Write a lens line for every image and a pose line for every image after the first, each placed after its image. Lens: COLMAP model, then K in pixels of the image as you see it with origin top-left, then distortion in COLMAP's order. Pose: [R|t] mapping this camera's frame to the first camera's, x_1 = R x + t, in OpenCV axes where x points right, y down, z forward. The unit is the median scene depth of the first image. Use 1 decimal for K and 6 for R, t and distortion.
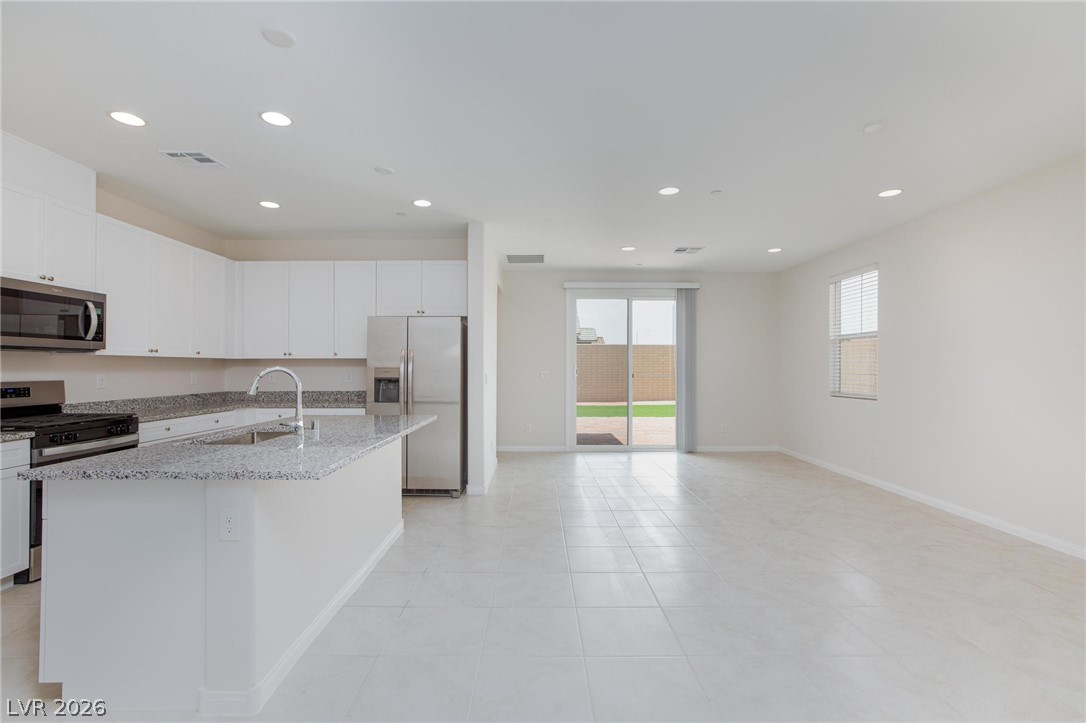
lens RADIAL K [[496.9, 0, 543.0], [0, 496.9, 361.5], [0, 0, 1]] dist [-0.042590, 0.025511]
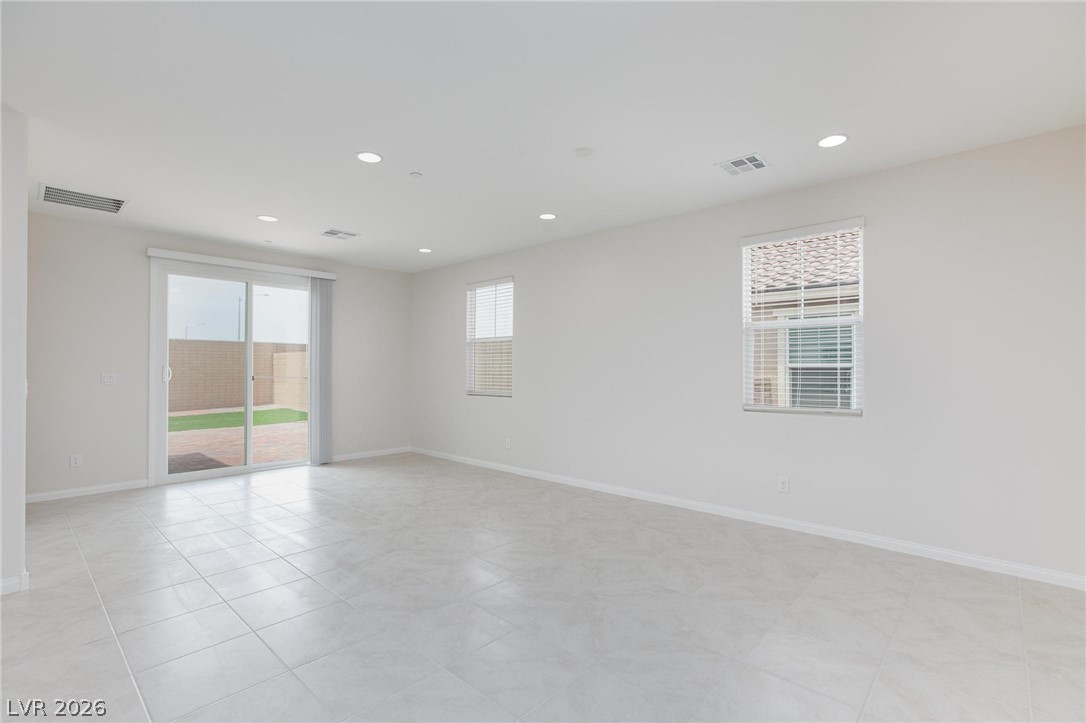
lens RADIAL K [[496.9, 0, 543.0], [0, 496.9, 361.5], [0, 0, 1]] dist [-0.042590, 0.025511]
pose [[0.685384, 0.009785, 0.728116, -0.079529], [-0.008916, 0.999948, -0.005046, 0.001385], [-0.728127, -0.003033, 0.685435, 0.115440]]
